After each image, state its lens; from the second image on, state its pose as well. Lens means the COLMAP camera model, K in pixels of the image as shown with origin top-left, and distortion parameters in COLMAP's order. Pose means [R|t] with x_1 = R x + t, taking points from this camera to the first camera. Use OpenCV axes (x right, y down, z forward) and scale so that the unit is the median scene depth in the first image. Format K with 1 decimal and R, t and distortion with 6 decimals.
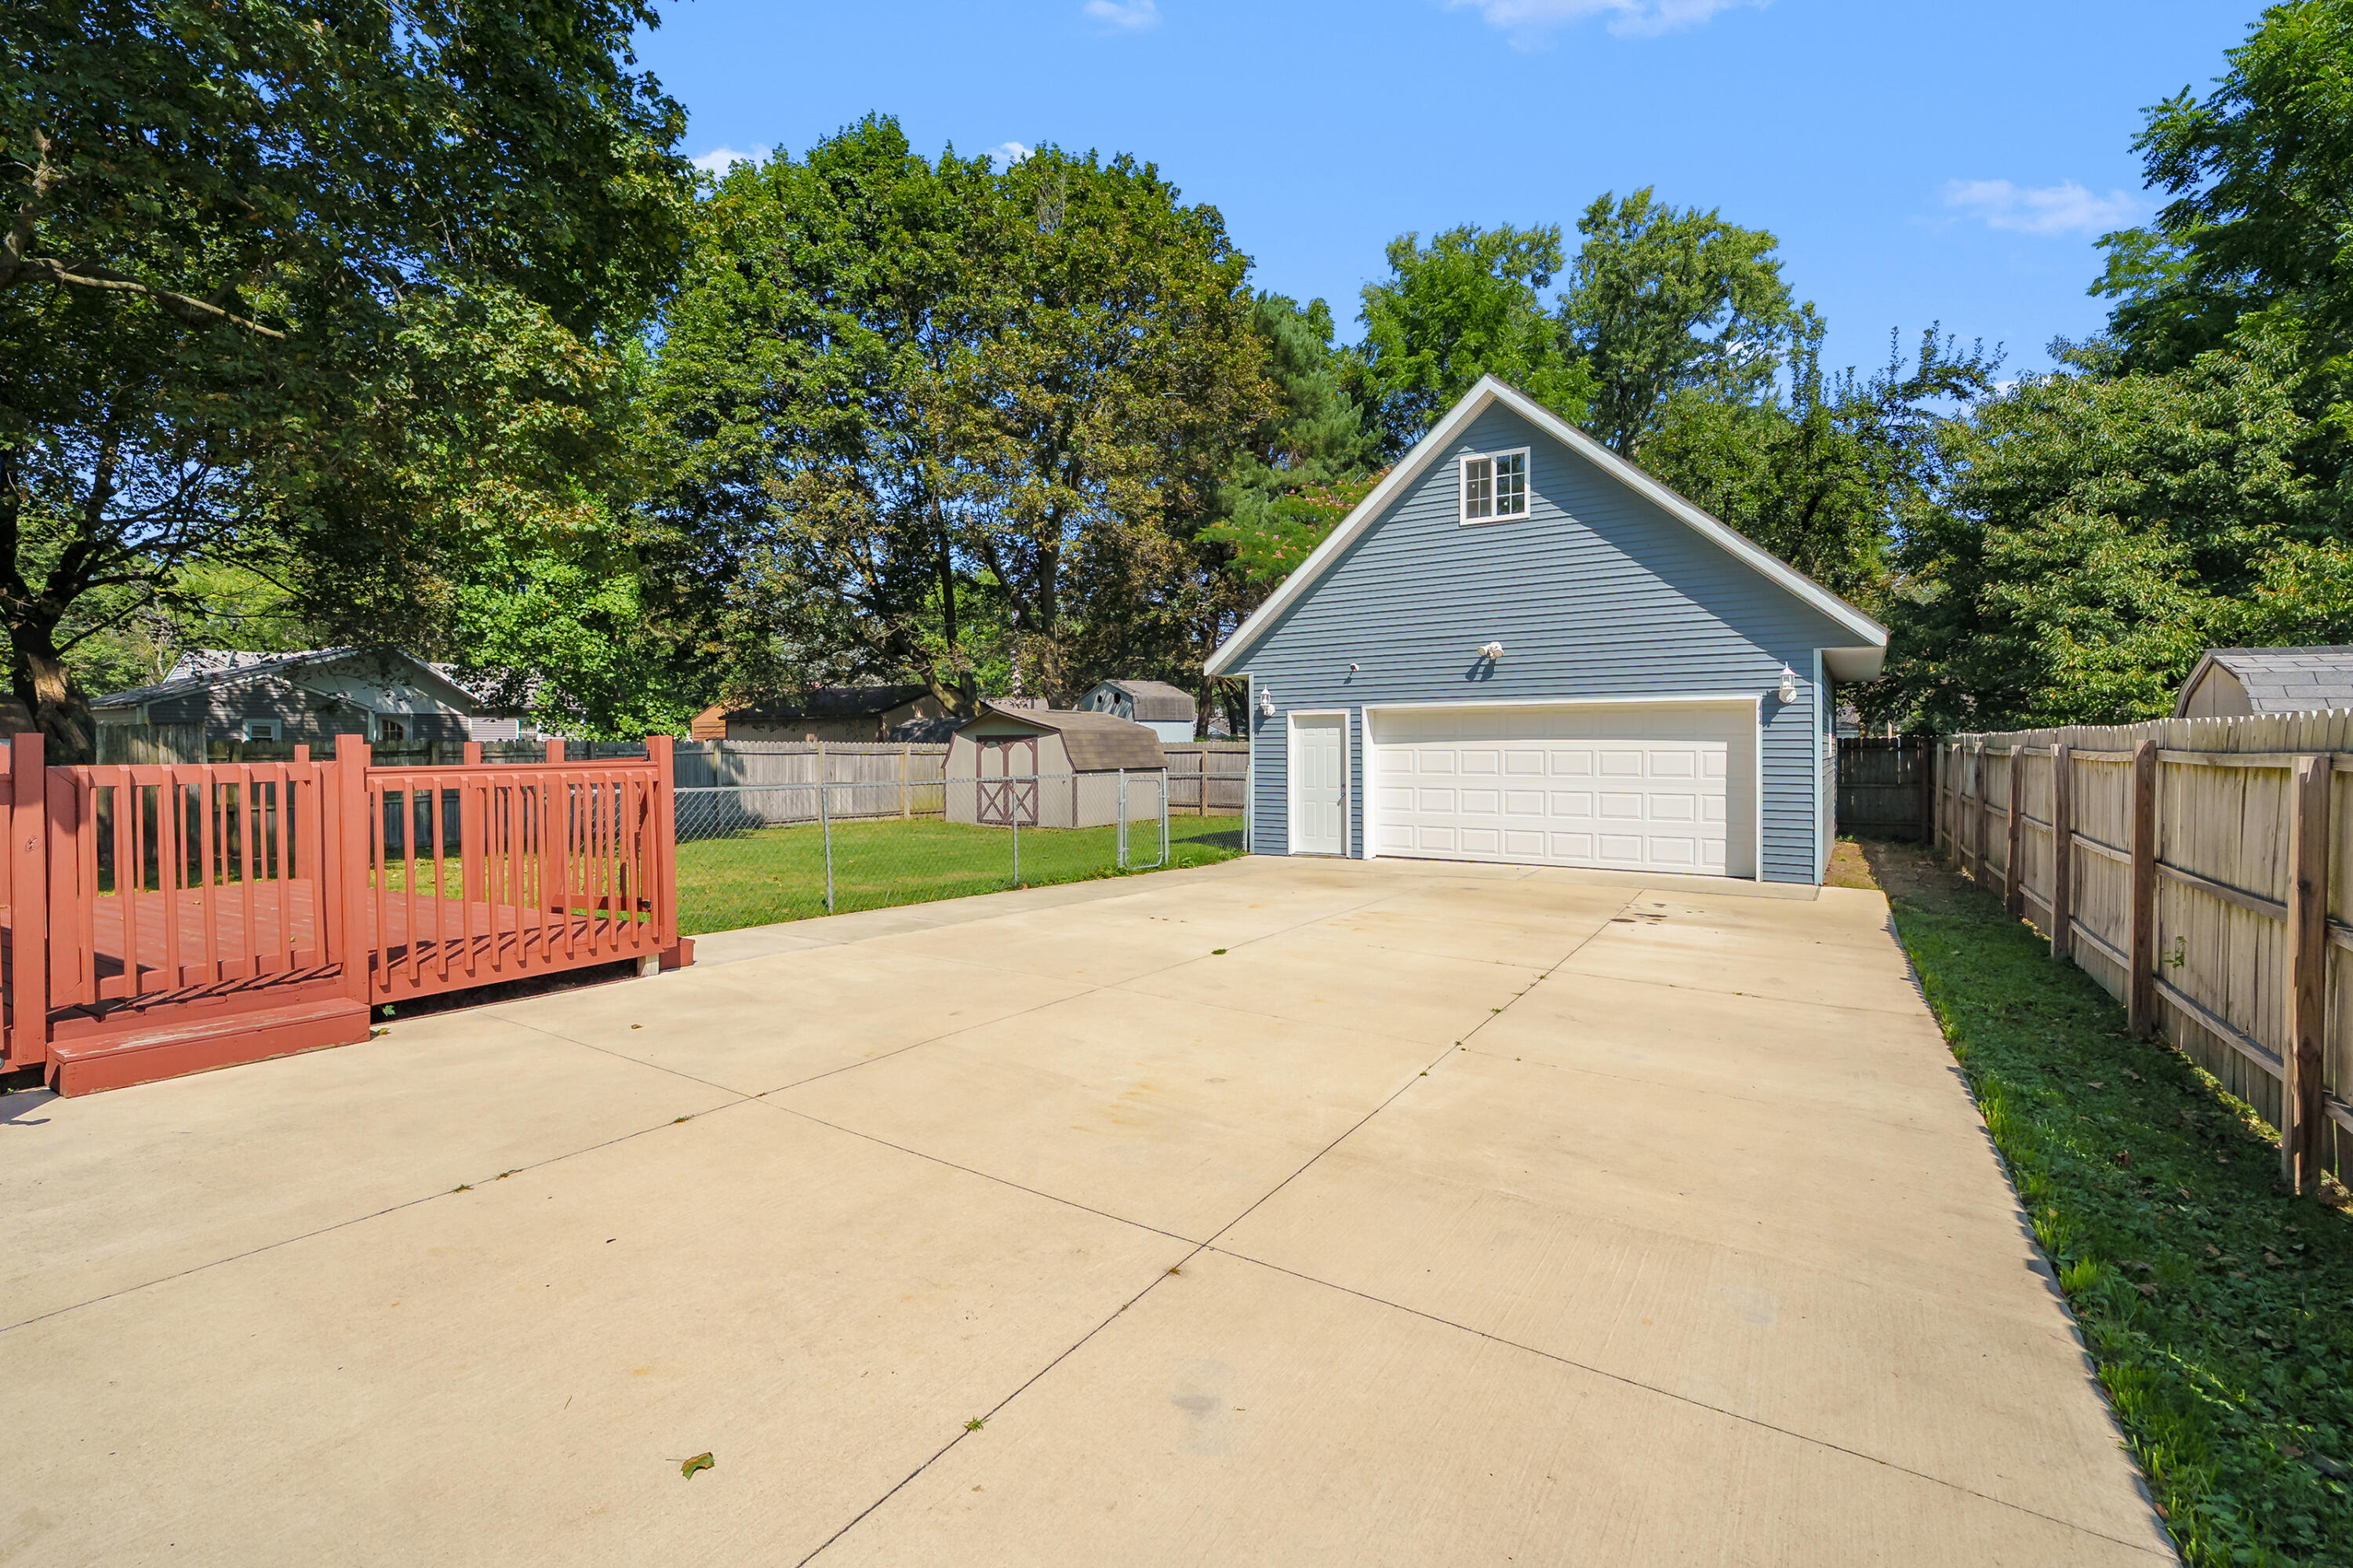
lens RADIAL K [[1058.3, 0, 1177.4], [0, 1058.3, 759.3], [0, 0, 1]] dist [-0.005234, 0.001901]
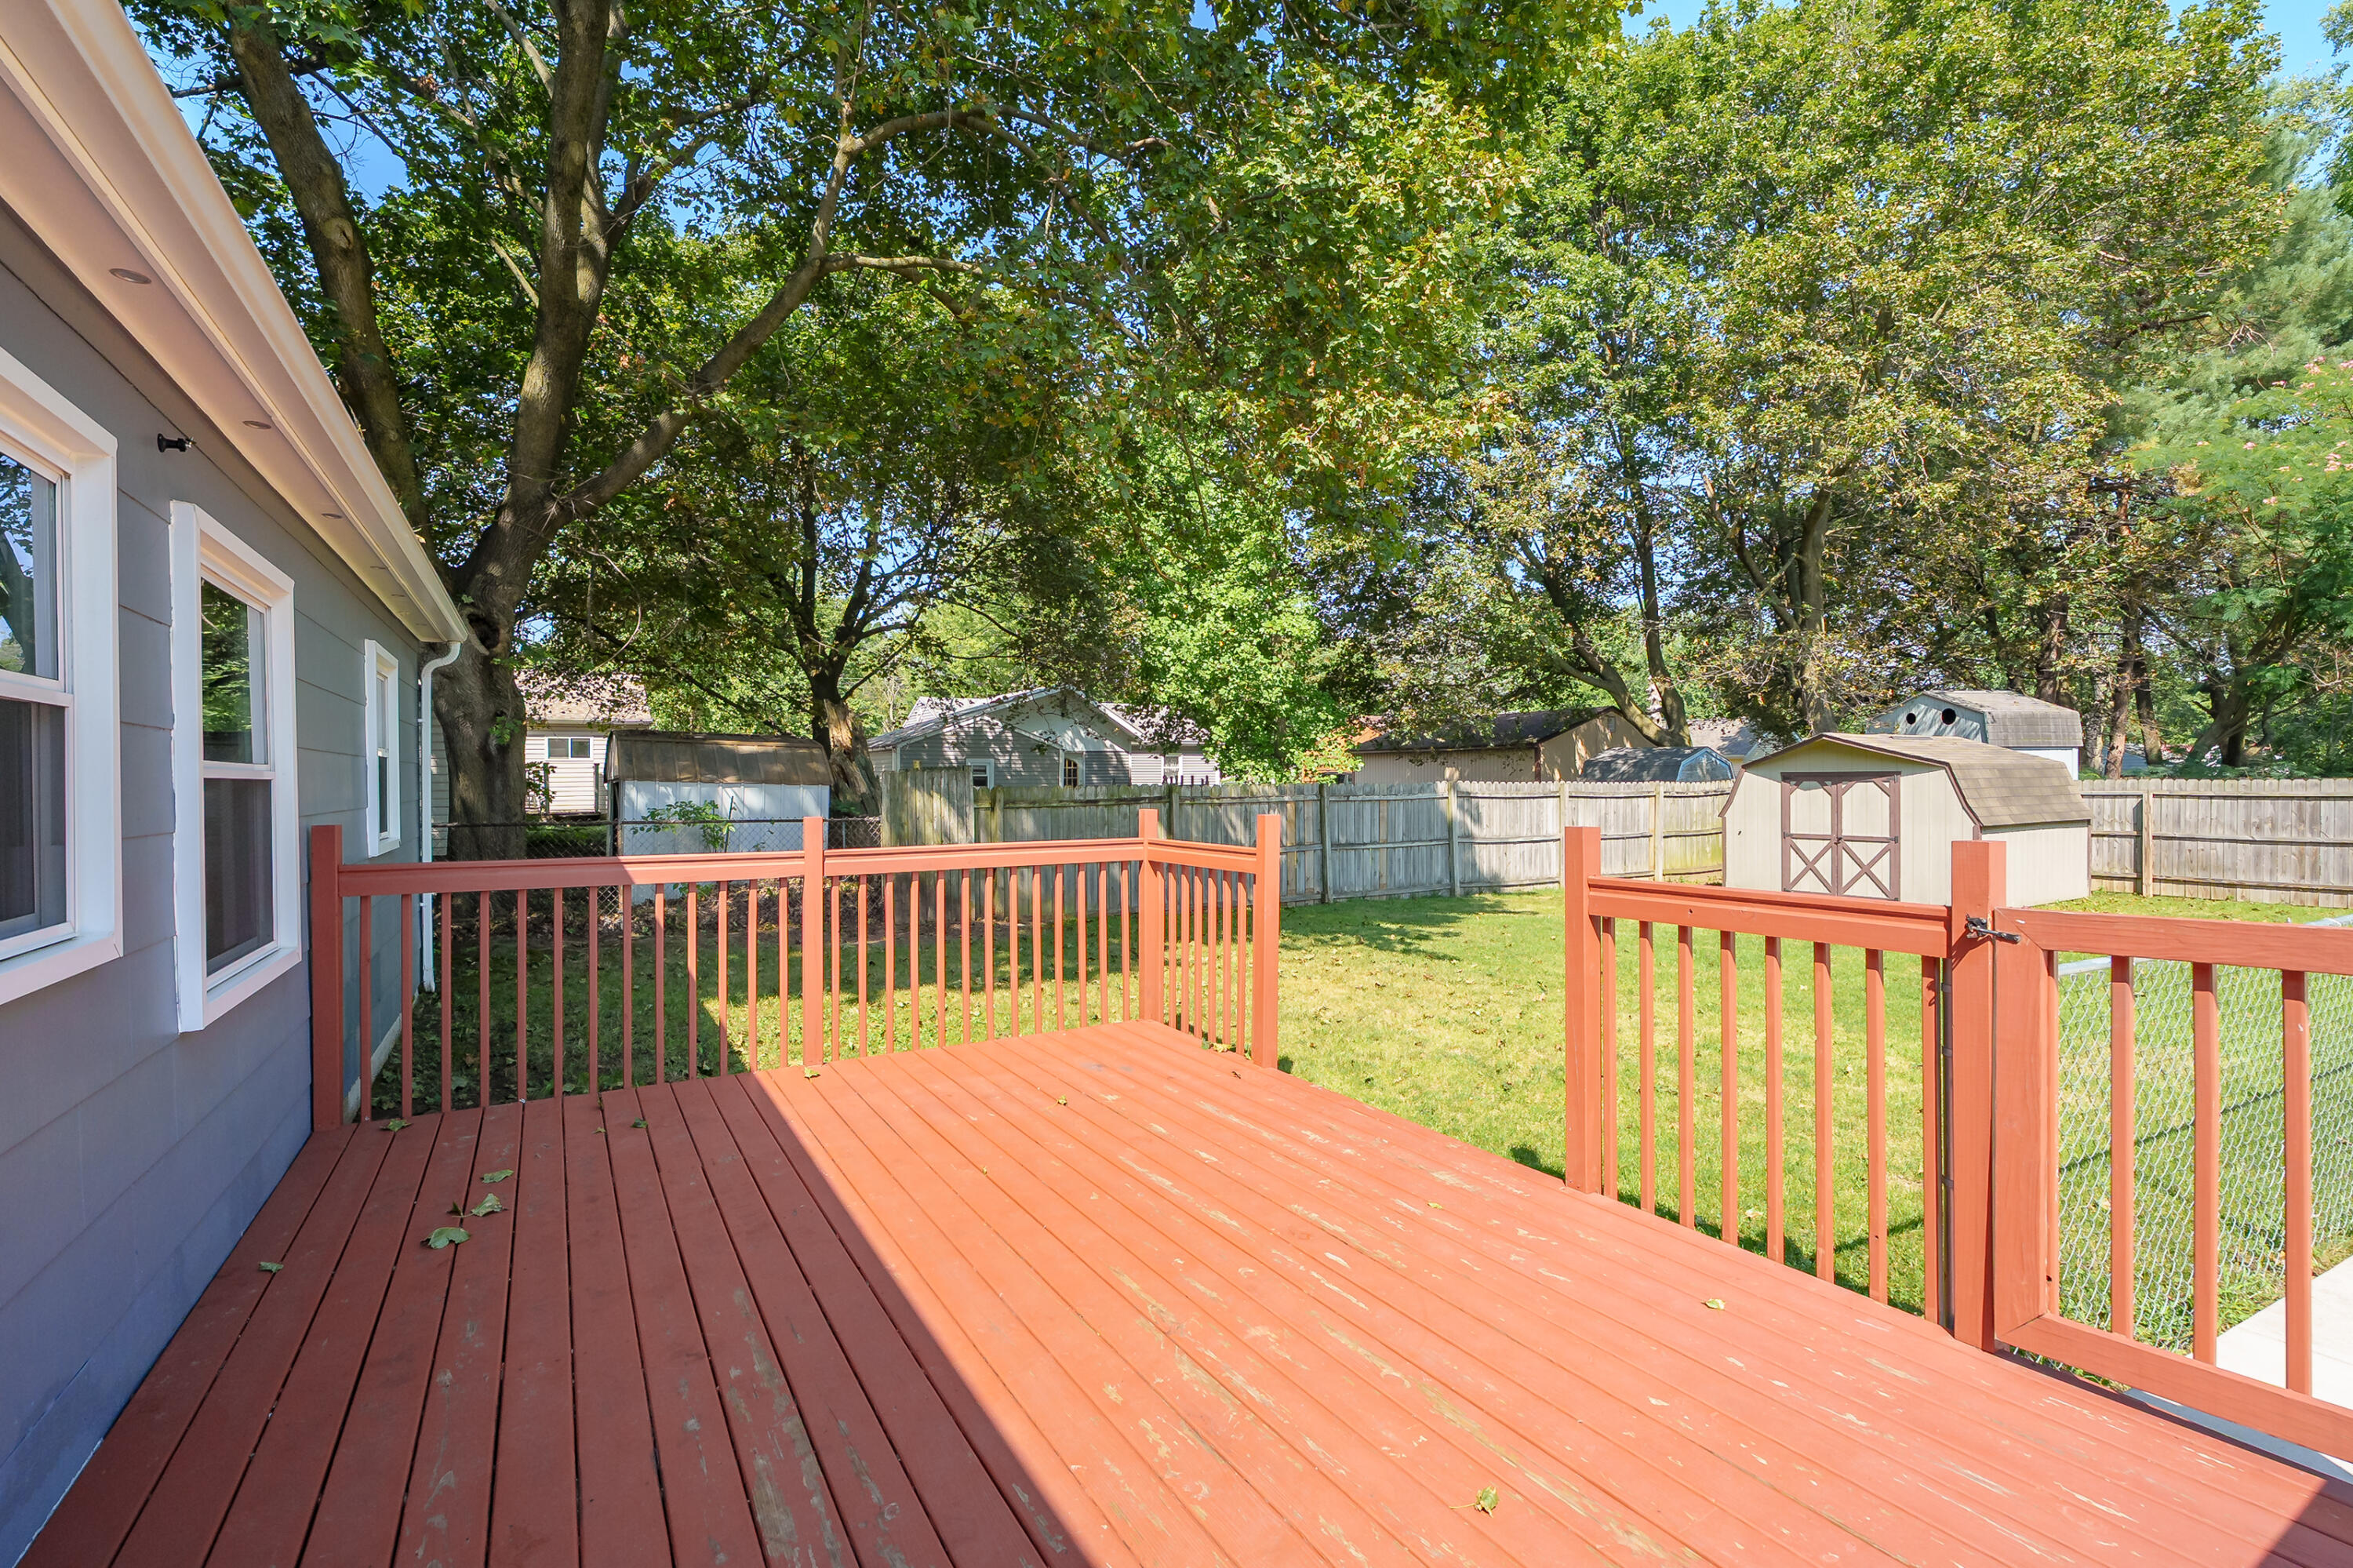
lens RADIAL K [[1058.3, 0, 1189.1], [0, 1058.3, 783.3], [0, 0, 1]] dist [-0.005234, 0.001901]
pose [[0.881416, 0.000061, -0.472341, -0.239904], [-0.003123, 0.999979, -0.005699, -0.011574], [0.472330, 0.006499, 0.881398, 0.216493]]
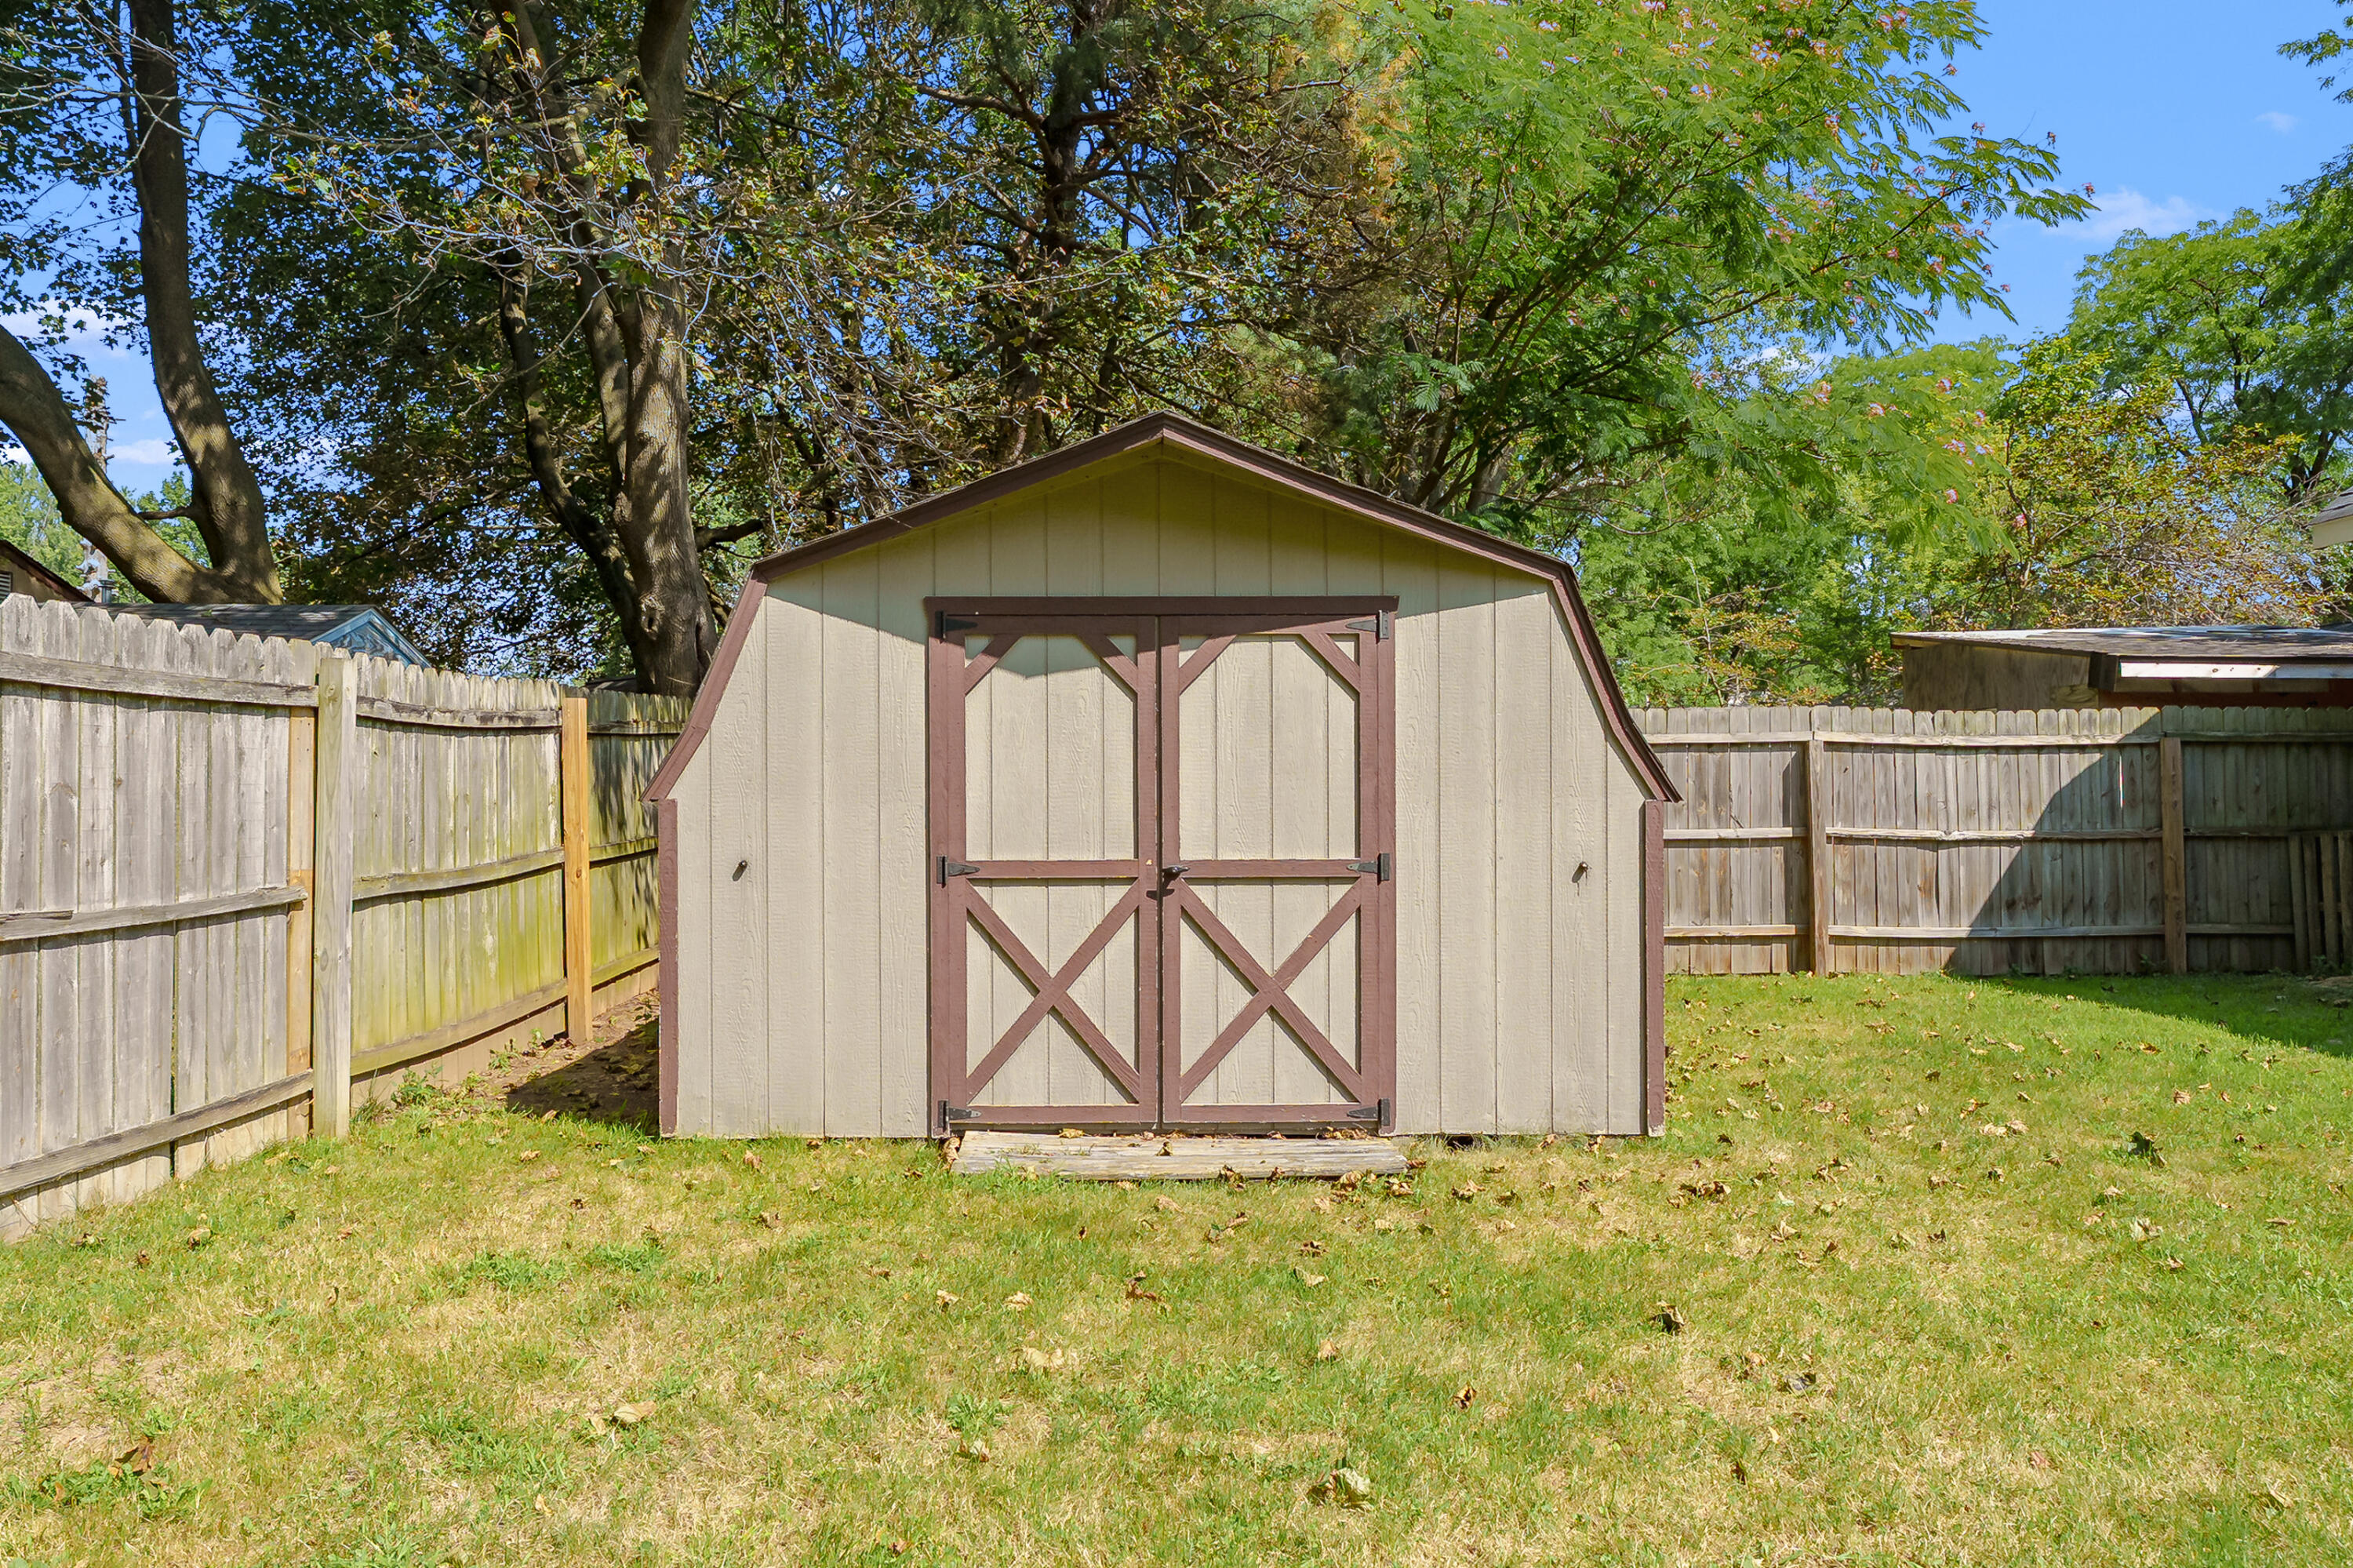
lens RADIAL K [[1555.2, 0, 1166.3], [0, 1555.2, 778.2], [0, 0, 1]] dist [-0.024828, 0.000338]
pose [[0.854416, 0.004861, 0.519567, -0.330836], [0.005674, 0.999809, -0.018683, 0.011780], [-0.519559, 0.018911, 0.854225, 0.904840]]
